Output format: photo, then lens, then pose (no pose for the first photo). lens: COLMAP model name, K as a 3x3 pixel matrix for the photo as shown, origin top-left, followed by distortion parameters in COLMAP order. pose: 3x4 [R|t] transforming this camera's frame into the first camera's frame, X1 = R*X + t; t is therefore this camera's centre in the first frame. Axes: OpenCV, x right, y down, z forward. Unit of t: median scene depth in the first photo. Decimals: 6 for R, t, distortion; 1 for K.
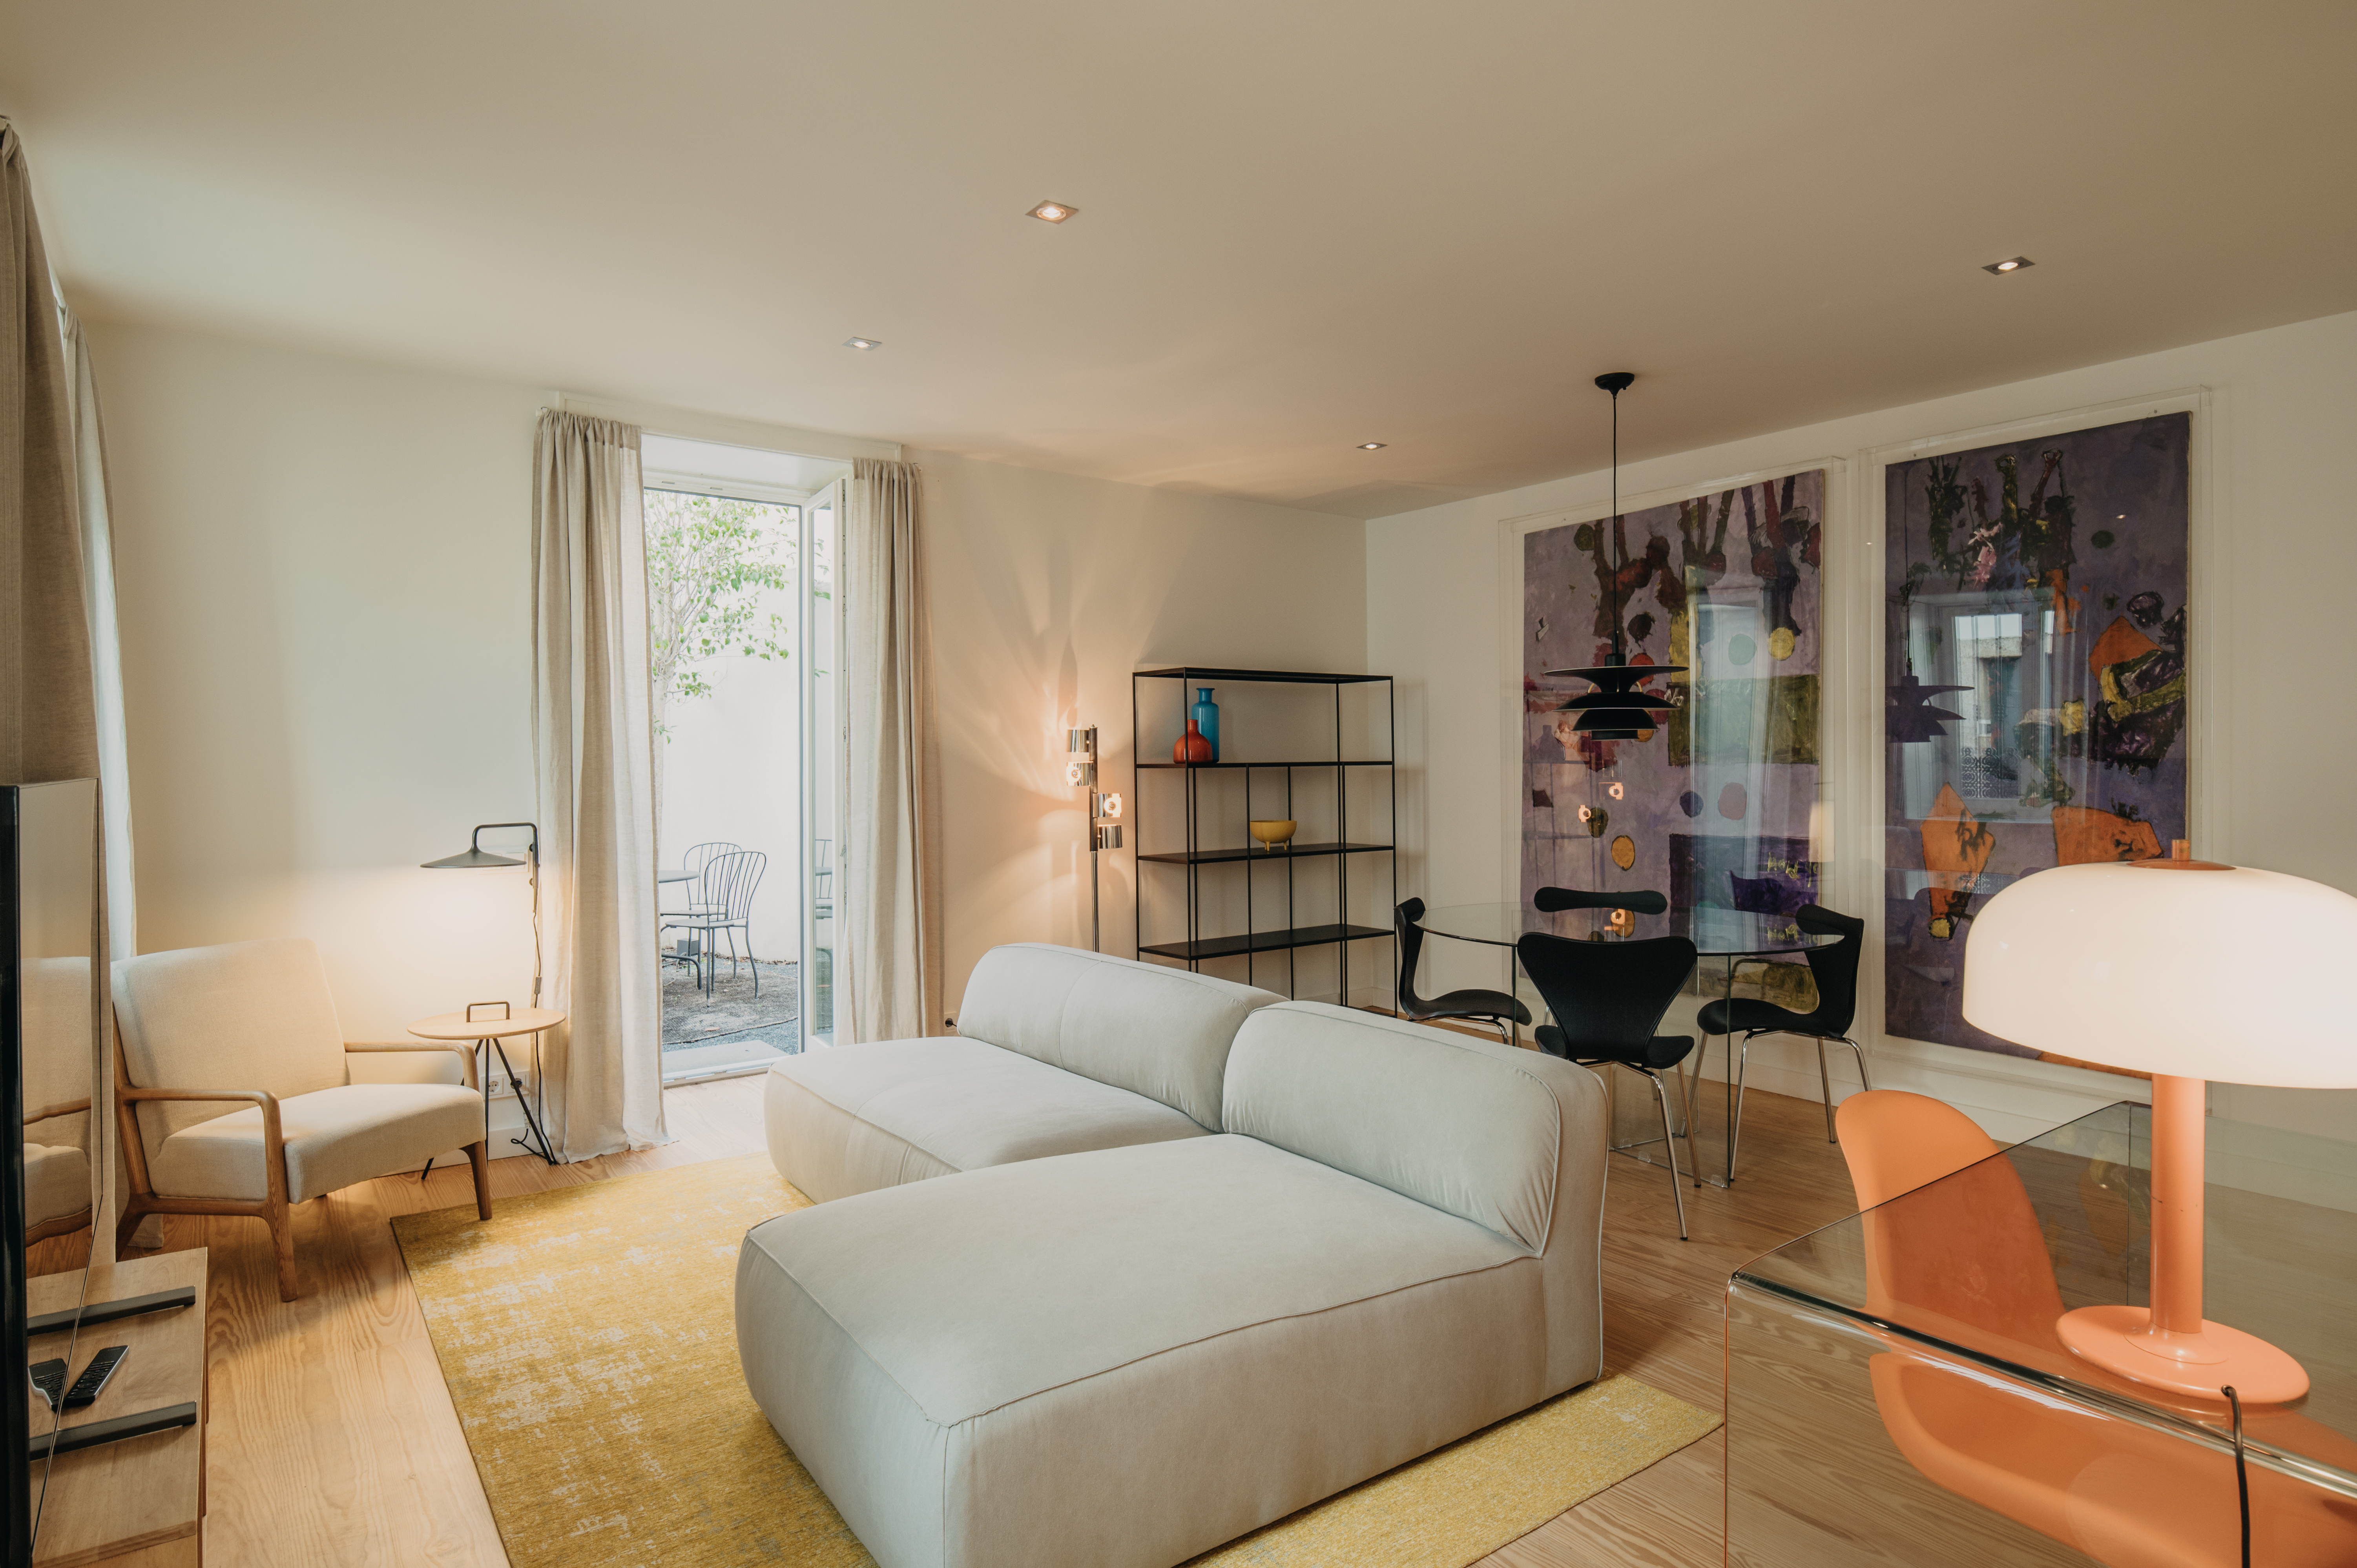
lens RADIAL K [[1291.6, 0, 1166.9], [0, 1291.6, 769.4], [0, 0, 1]] dist [-0.004758, -0.000804]
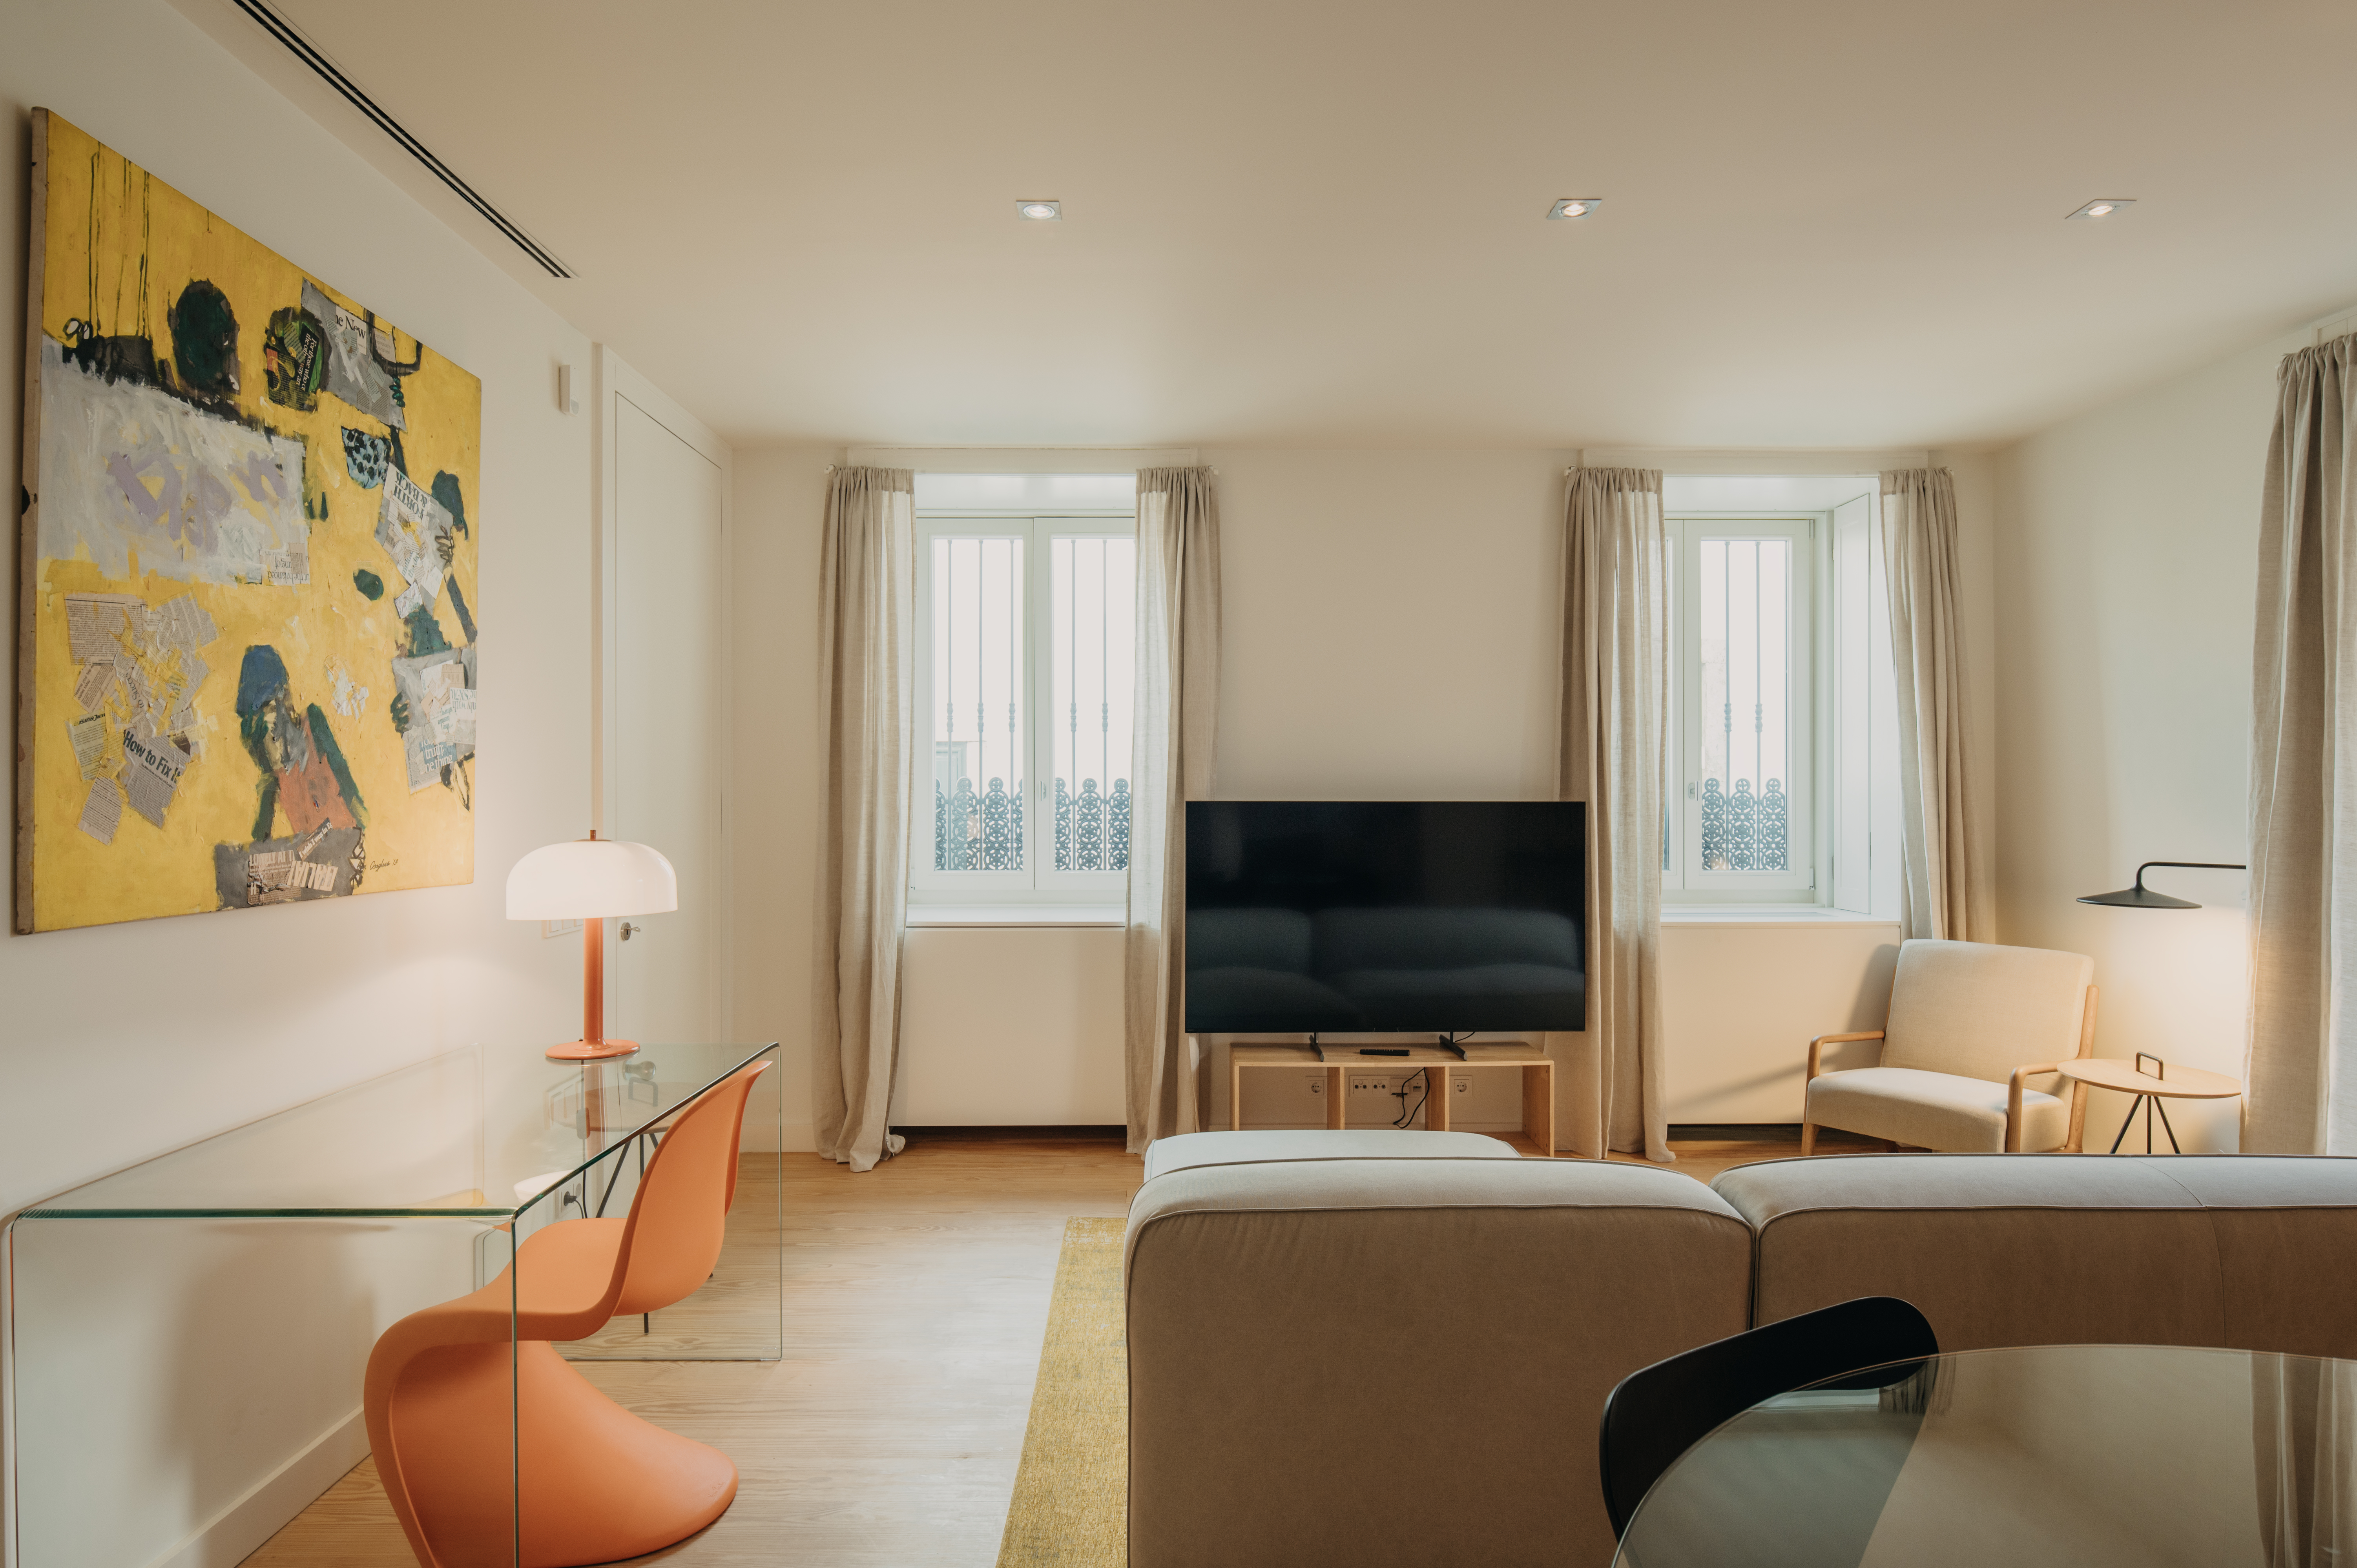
lens RADIAL K [[1275.9, 0, 1166.9], [0, 1275.9, 799.6], [0, 0, 1]] dist [0.000767, -0.007108]
pose [[-0.582179, 0.006540, -0.813034, 0.549970], [-0.002572, 0.999948, 0.009886, -0.007752], [0.813057, 0.007847, -0.582132, 0.855631]]
